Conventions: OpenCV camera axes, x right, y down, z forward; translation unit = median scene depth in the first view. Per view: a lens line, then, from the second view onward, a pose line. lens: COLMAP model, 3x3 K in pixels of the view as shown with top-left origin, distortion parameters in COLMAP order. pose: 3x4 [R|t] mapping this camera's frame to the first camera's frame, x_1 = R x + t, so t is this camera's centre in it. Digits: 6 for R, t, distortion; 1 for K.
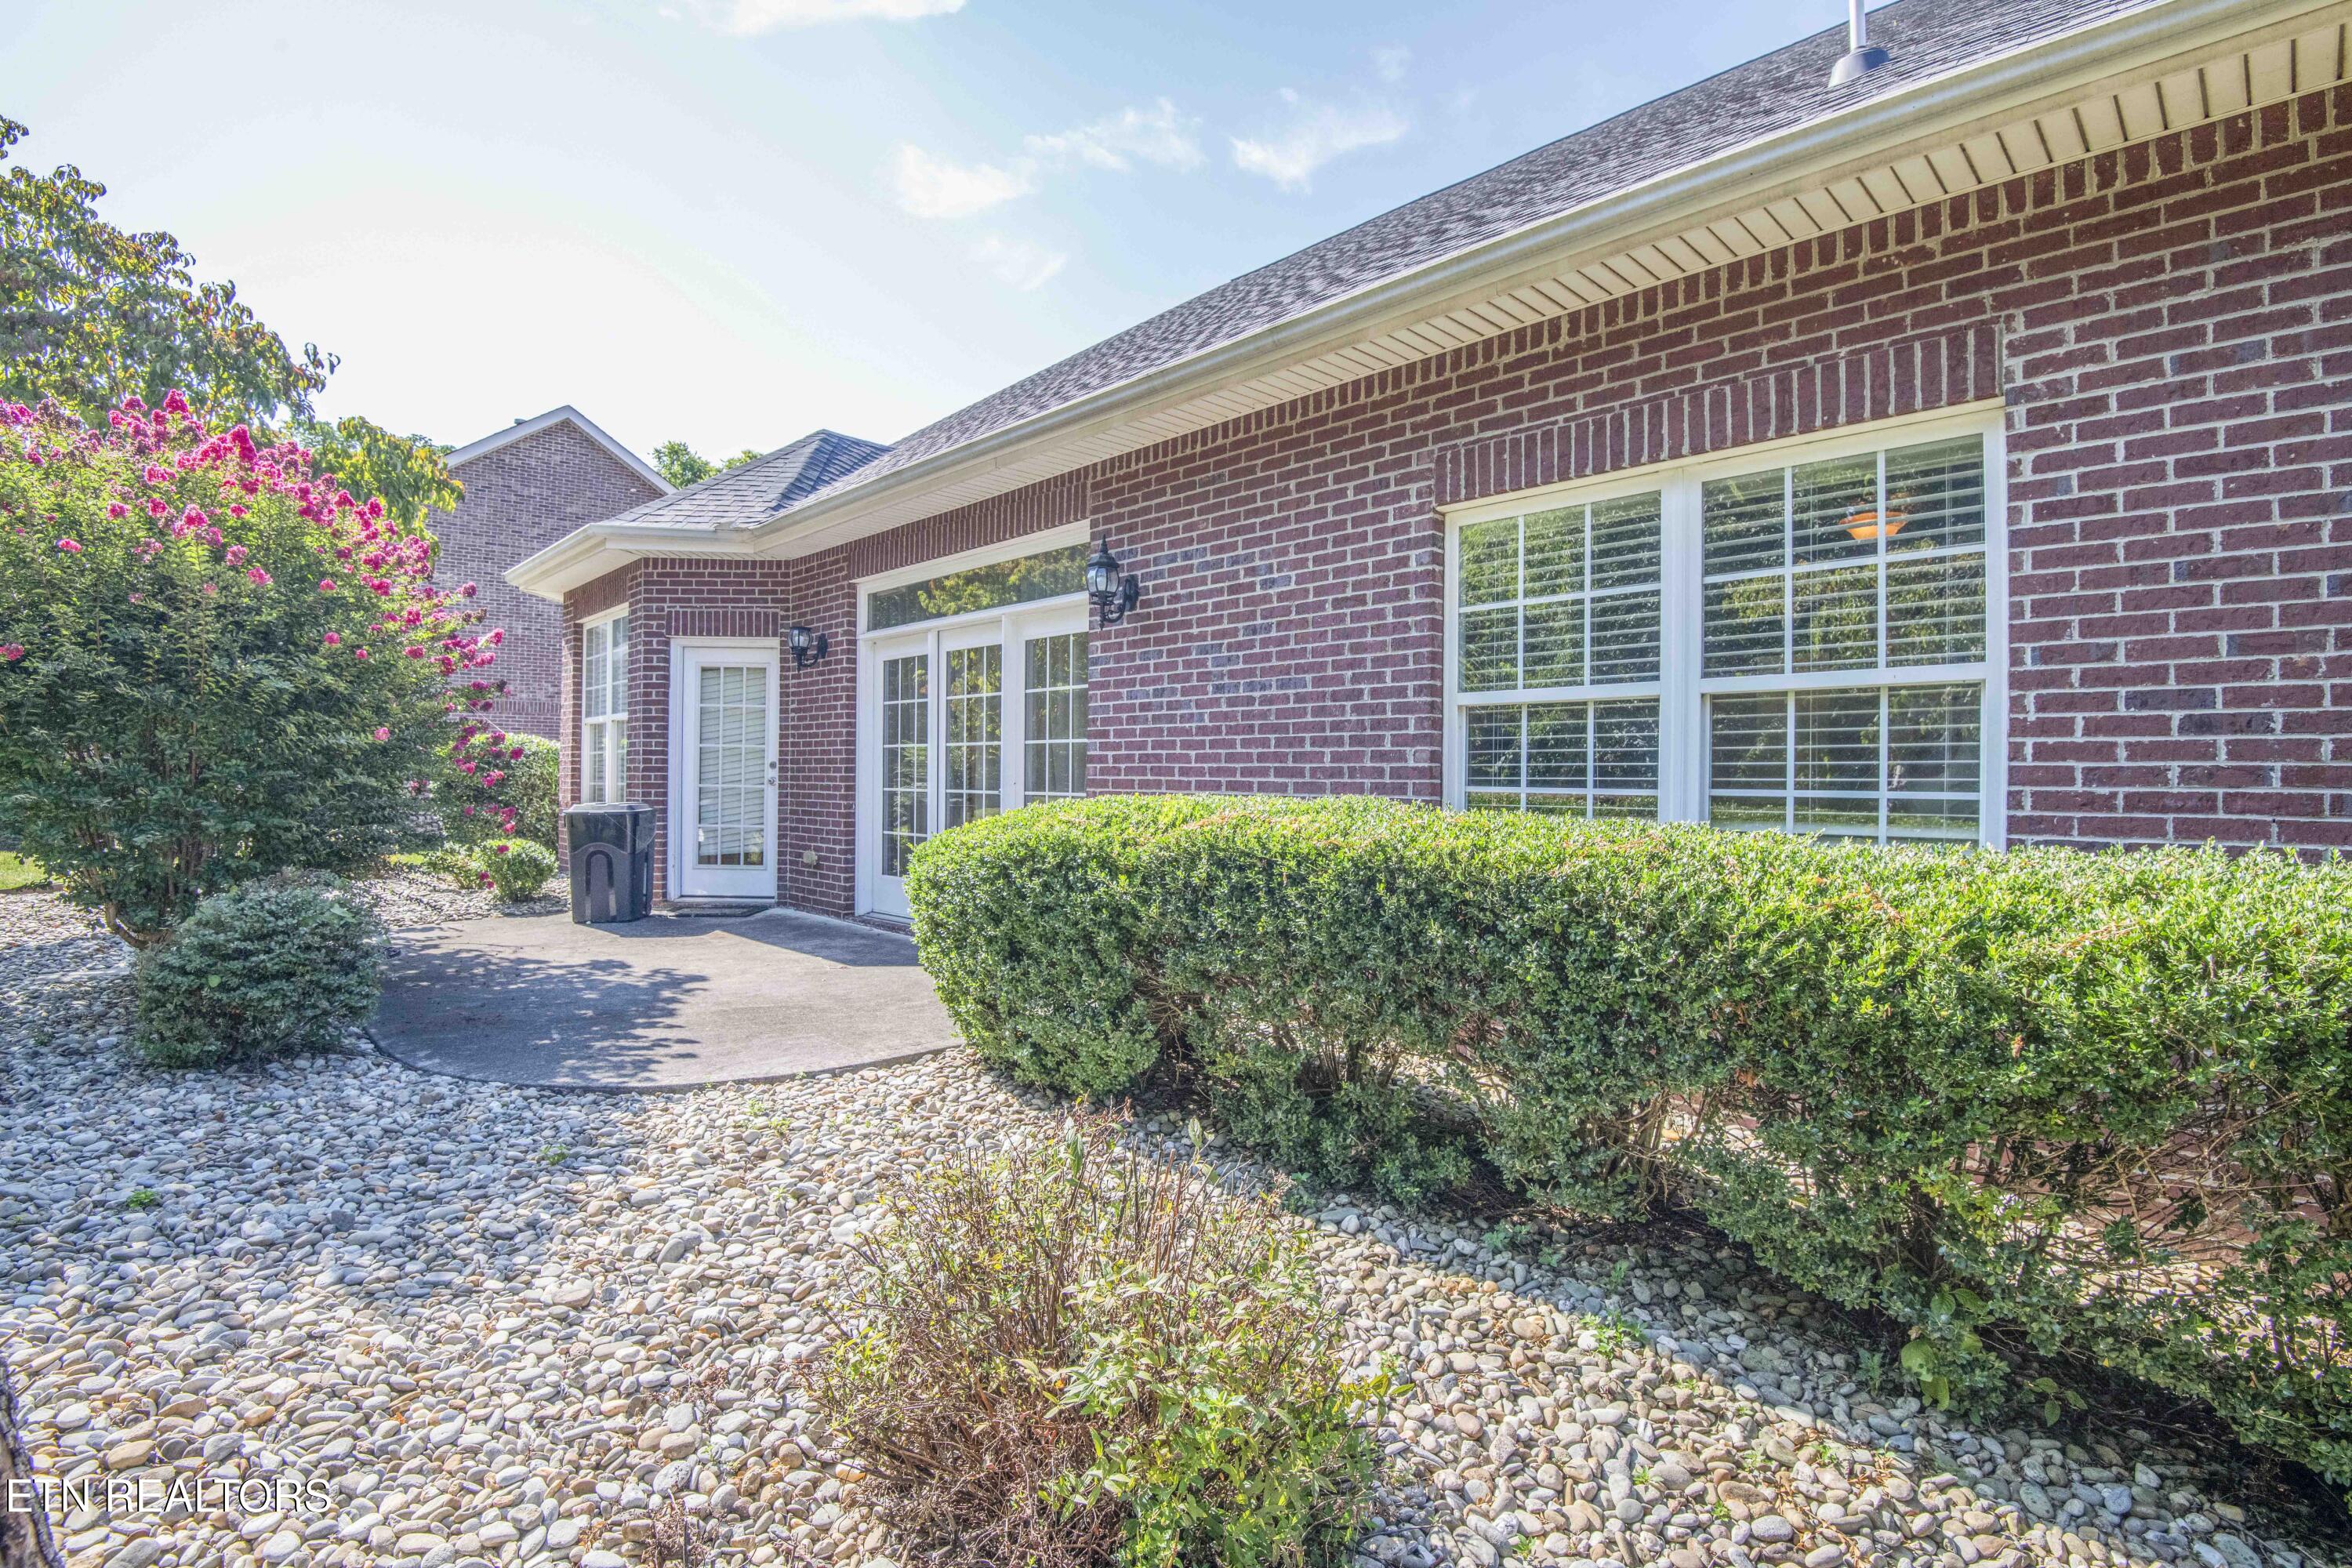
lens RADIAL K [[1088.4, 0, 1183.2], [0, 1088.4, 793.8], [0, 0, 1]] dist [-0.018573, -0.013547]
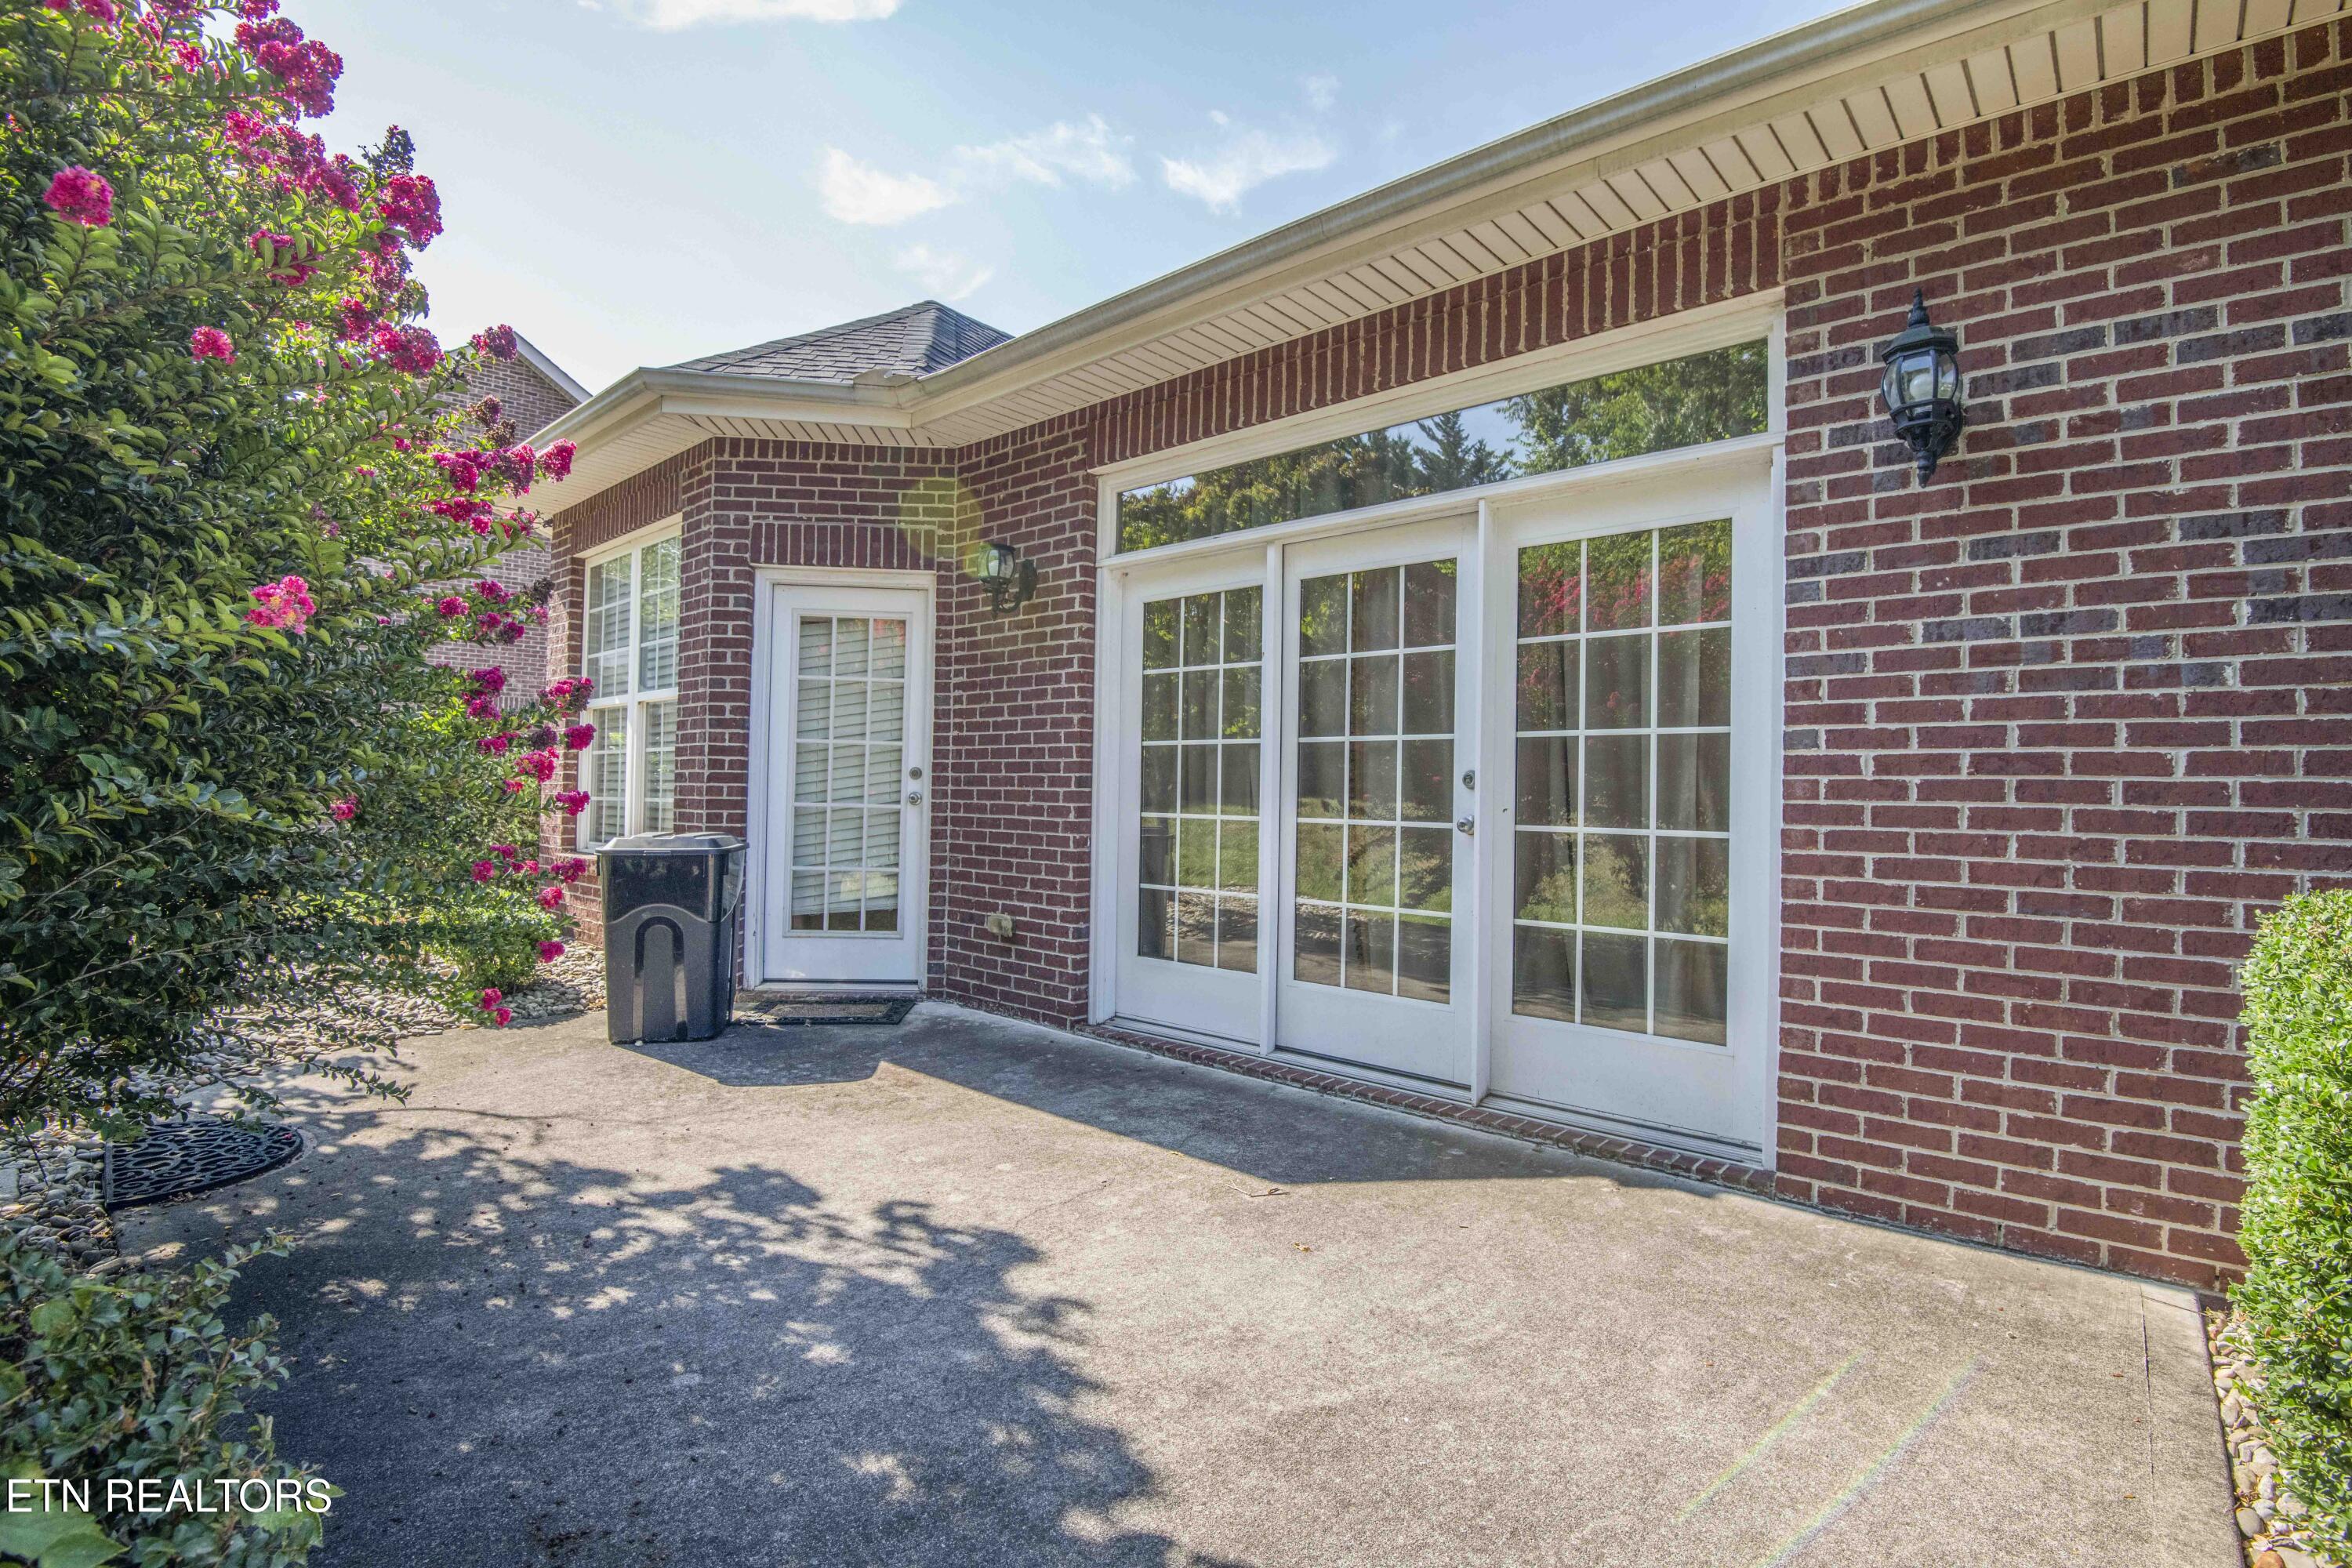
lens RADIAL K [[1088.4, 0, 1187.7], [0, 1088.4, 792.9], [0, 0, 1]] dist [-0.018573, -0.013547]
pose [[0.997276, 0.007490, 0.073380, -0.269012], [-0.006426, 0.999871, -0.014731, -0.006554], [-0.073481, 0.014219, 0.997195, 0.358924]]
